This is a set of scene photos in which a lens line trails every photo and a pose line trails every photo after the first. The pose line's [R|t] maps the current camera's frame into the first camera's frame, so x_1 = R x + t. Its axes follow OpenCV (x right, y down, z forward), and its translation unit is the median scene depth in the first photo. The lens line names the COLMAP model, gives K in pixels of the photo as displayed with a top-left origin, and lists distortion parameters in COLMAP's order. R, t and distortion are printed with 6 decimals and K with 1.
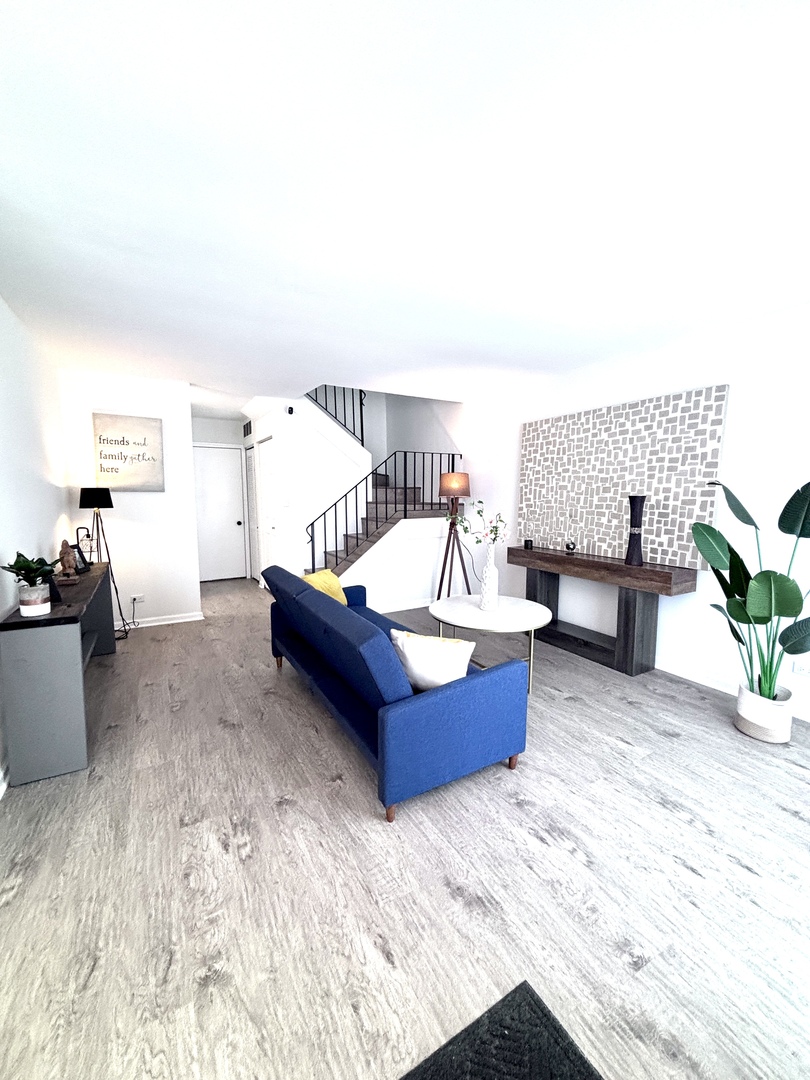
lens RADIAL K [[437.7, 0, 418.0], [0, 437.7, 542.0], [0, 0, 1]] dist [-0.003974, -0.001412]
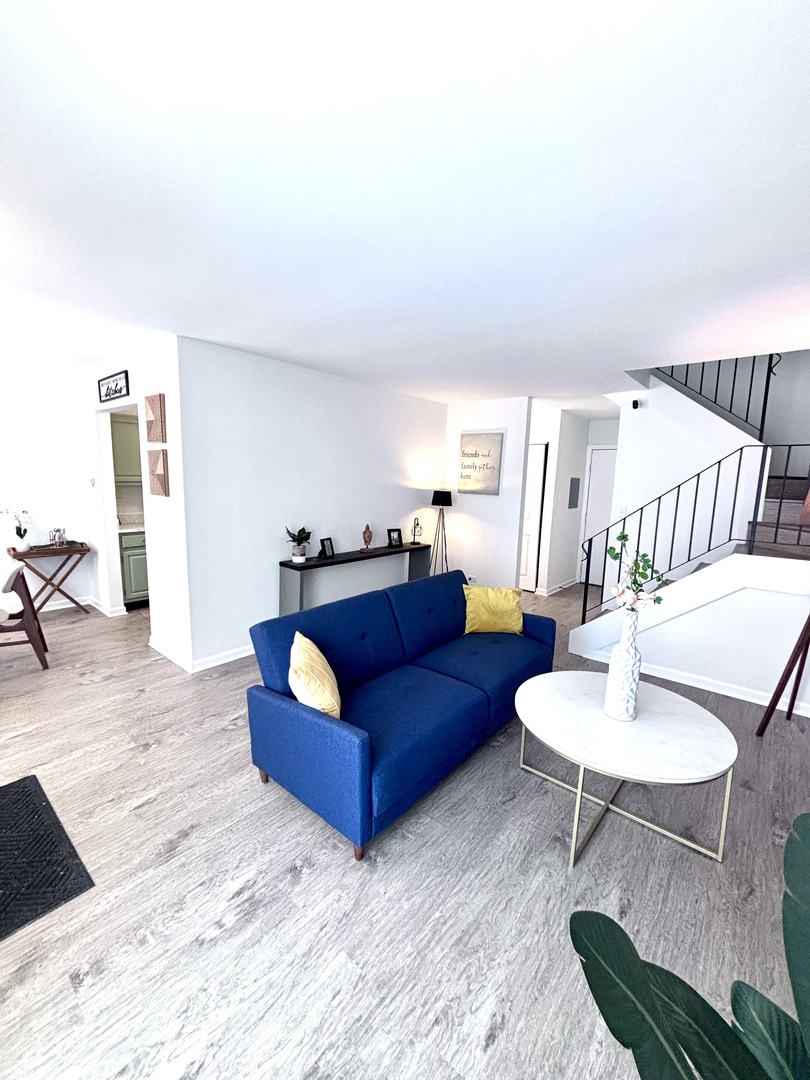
lens RADIAL K [[437.7, 0, 398.2], [0, 437.7, 541.9], [0, 0, 1]] dist [-0.003974, -0.001412]
pose [[0.319600, 0.141338, -0.936952, 1.131119], [-0.133712, 0.985645, 0.103074, -0.191843], [0.938071, 0.092339, 0.333911, 0.920014]]
